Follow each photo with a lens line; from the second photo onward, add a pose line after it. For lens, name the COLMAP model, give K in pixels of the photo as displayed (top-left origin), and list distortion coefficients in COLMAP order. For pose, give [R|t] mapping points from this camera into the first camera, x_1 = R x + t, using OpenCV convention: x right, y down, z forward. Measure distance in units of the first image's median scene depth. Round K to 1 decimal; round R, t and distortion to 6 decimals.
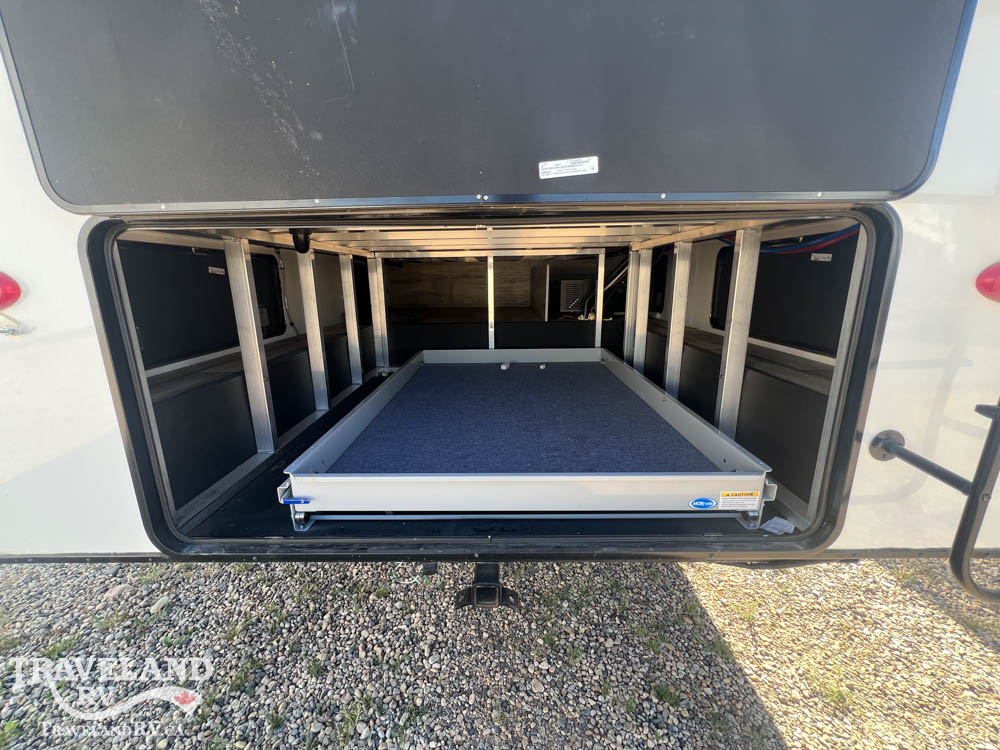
lens RADIAL K [[402.5, 0, 499.6], [0, 402.5, 374.9], [0, 0, 1]] dist [-0.003487, 0.000774]
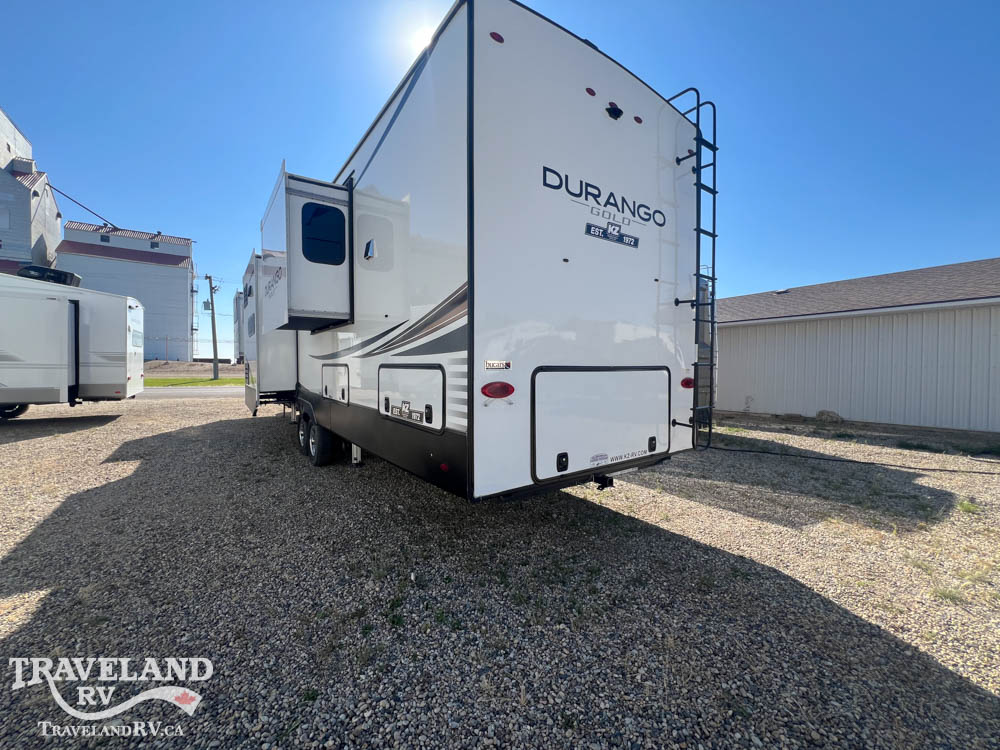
lens RADIAL K [[402.5, 0, 496.8], [0, 402.5, 375.4], [0, 0, 1]] dist [-0.003487, 0.000774]
pose [[0.804940, 0.003795, 0.593344, -2.003892], [0.132994, 0.973384, -0.186647, 0.154405], [-0.578260, 0.229151, 0.783010, -0.889933]]
